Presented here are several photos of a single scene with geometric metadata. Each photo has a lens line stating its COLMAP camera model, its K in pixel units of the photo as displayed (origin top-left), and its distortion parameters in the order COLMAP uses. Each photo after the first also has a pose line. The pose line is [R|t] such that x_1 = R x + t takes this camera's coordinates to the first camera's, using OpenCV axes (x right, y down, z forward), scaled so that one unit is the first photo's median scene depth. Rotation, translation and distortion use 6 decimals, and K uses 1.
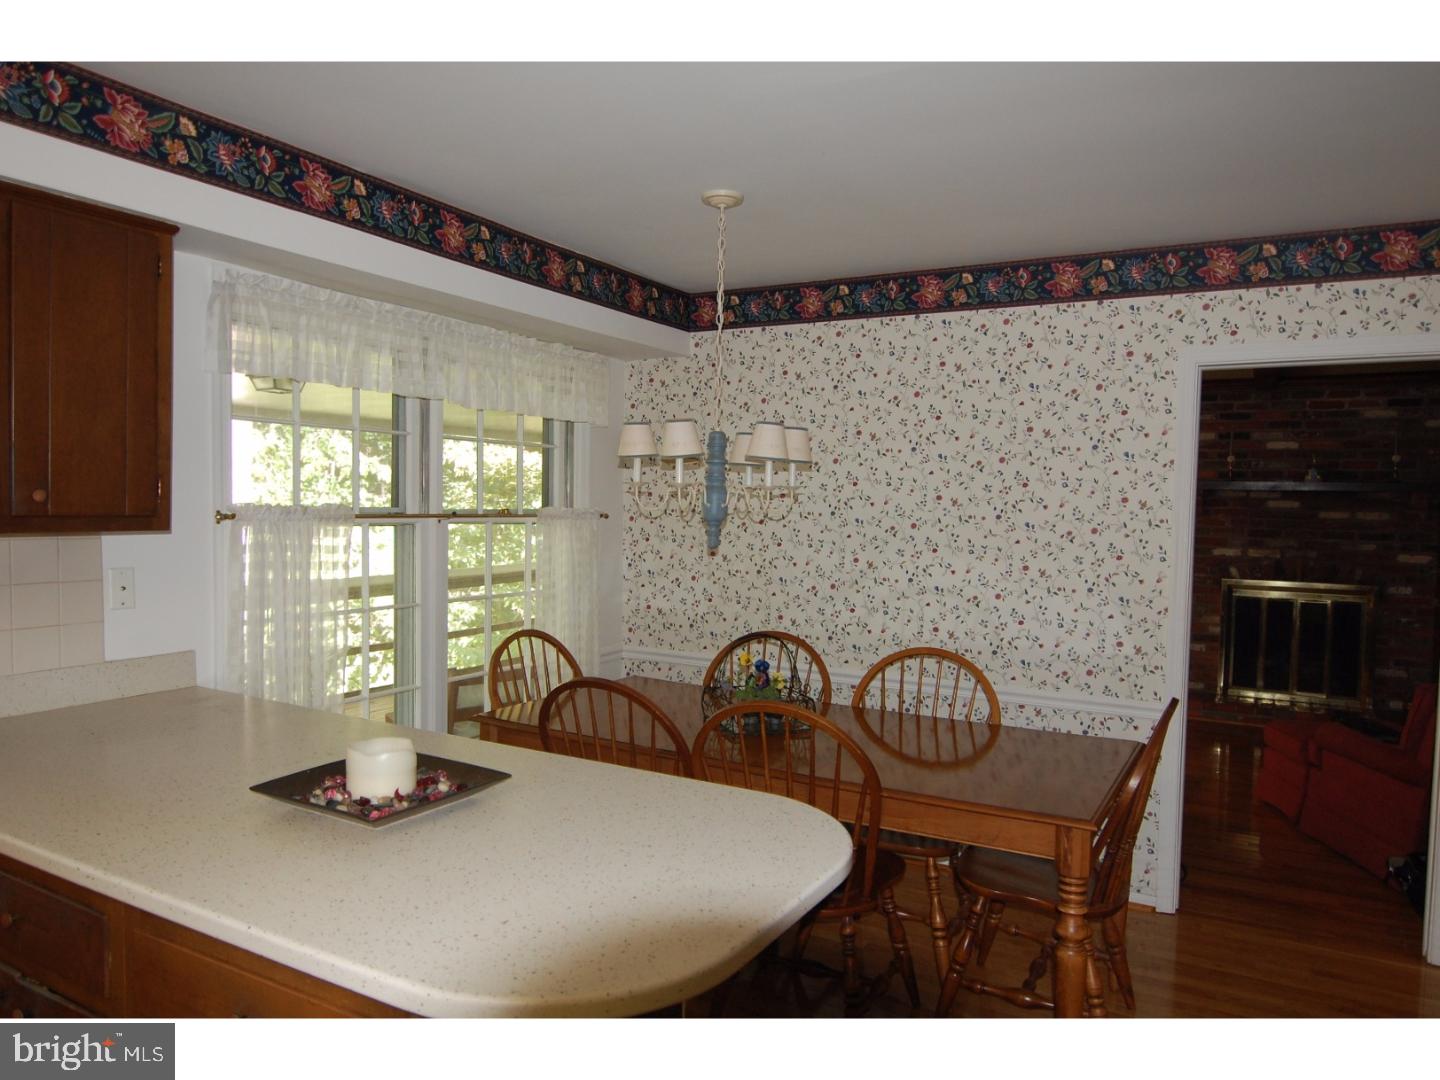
lens RADIAL K [[988.8, 0, 720.0], [0, 988.8, 540.0], [0, 0, 1]] dist [-0.000468, -0.002543]
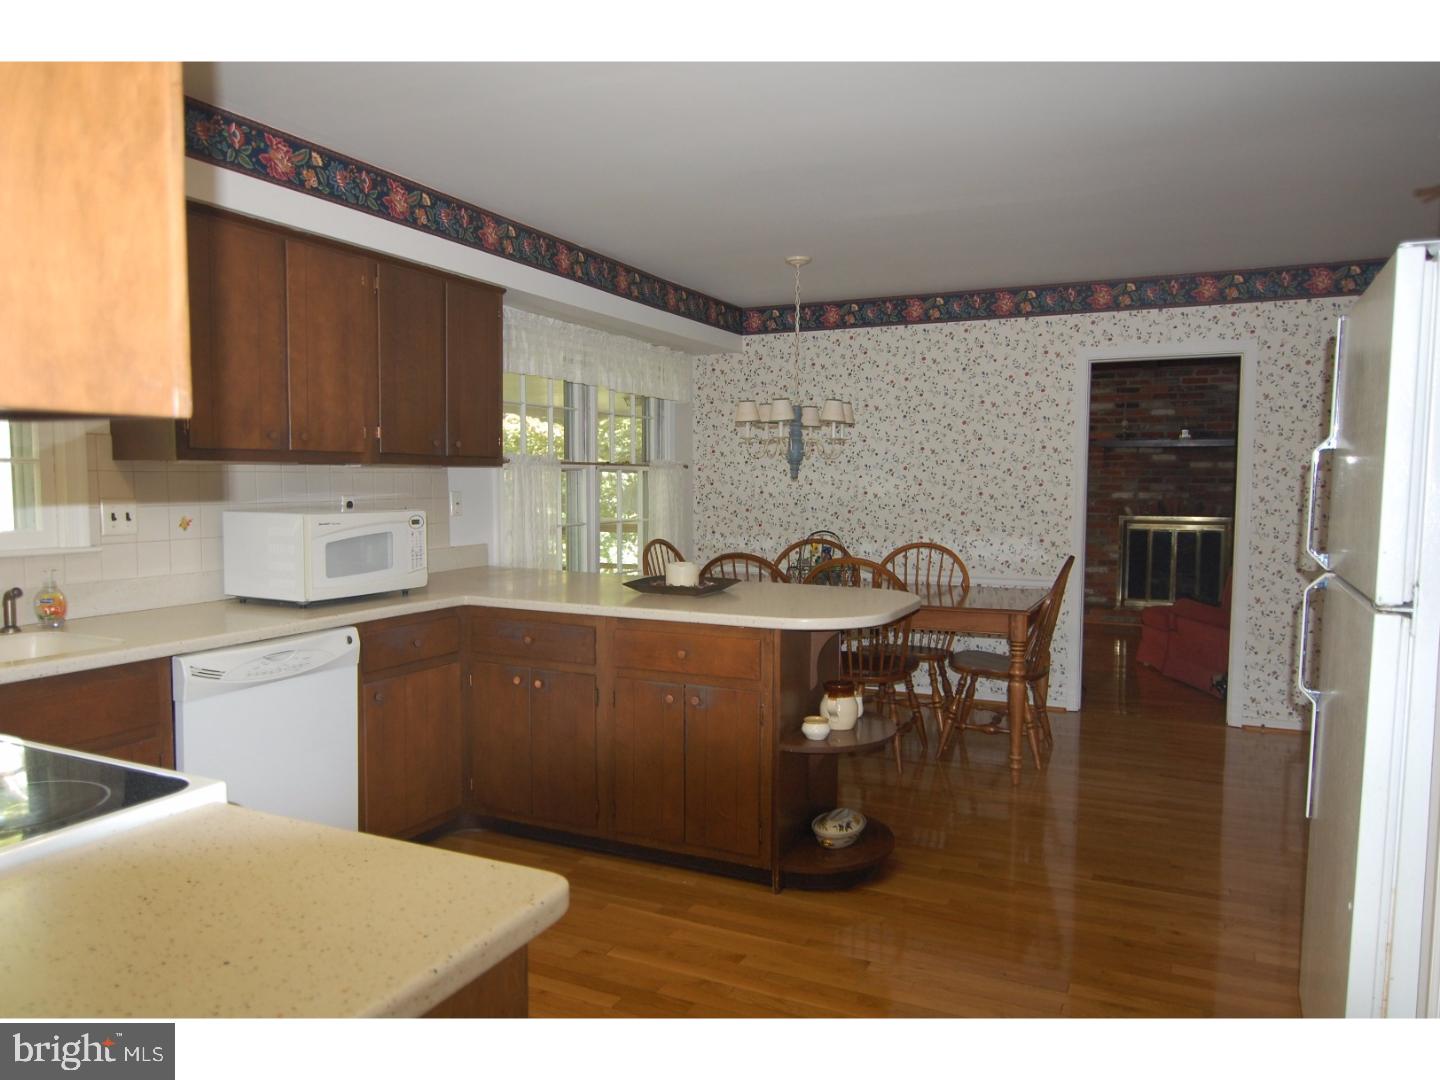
lens RADIAL K [[988.8, 0, 720.0], [0, 988.8, 540.0], [0, 0, 1]] dist [-0.000468, -0.002543]
pose [[0.997489, -0.020209, 0.067883, -0.192061], [0.018530, 0.999509, 0.025267, 0.052887], [-0.068360, -0.023946, 0.997373, -0.482026]]
